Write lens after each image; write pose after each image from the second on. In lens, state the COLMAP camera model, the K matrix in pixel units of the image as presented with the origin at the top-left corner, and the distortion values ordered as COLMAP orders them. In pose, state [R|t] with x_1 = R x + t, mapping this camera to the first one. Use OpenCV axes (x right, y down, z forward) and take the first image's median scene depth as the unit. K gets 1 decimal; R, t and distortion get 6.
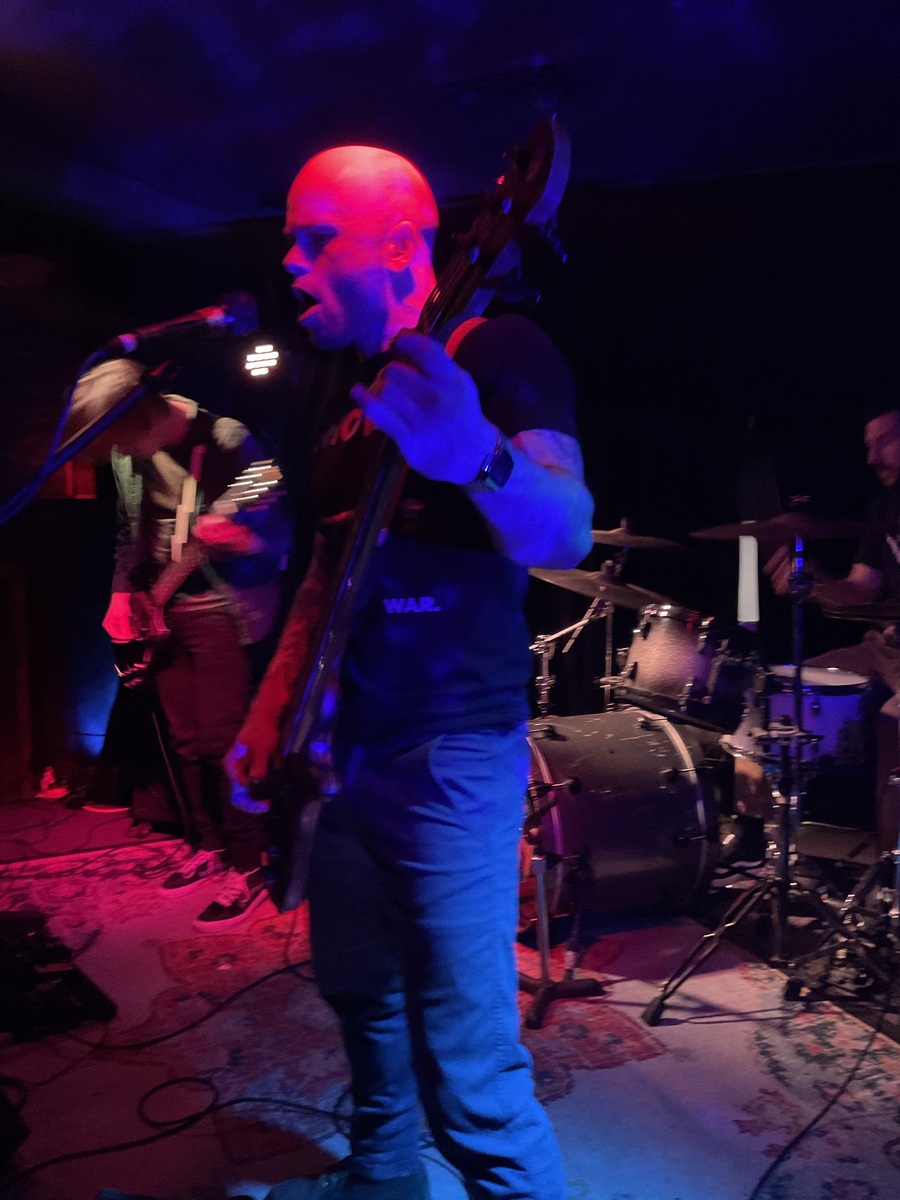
lens RADIAL K [[1012.6, 0, 444.1], [0, 1012.6, 592.1], [0, 0, 1]] dist [0.061394, -0.111894]
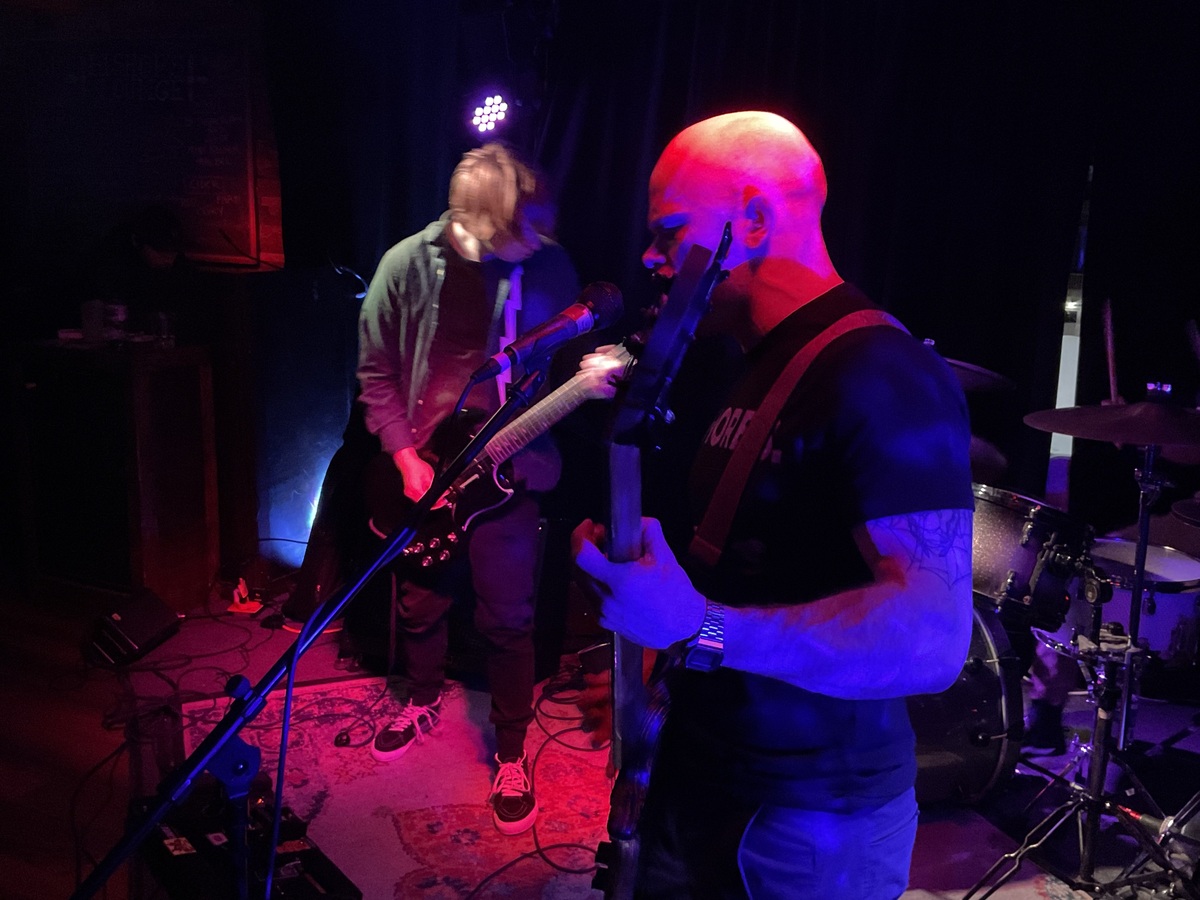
lens RADIAL K [[1221.7, 0, 591.0], [0, 1221.7, 454.3], [0, 0, 1]] dist [0.121685, -0.263968]
pose [[0.998494, 0.041748, -0.035589, -0.085844], [-0.036886, 0.991120, 0.127750, -0.141428], [0.040606, -0.126245, 0.991168, -0.060412]]
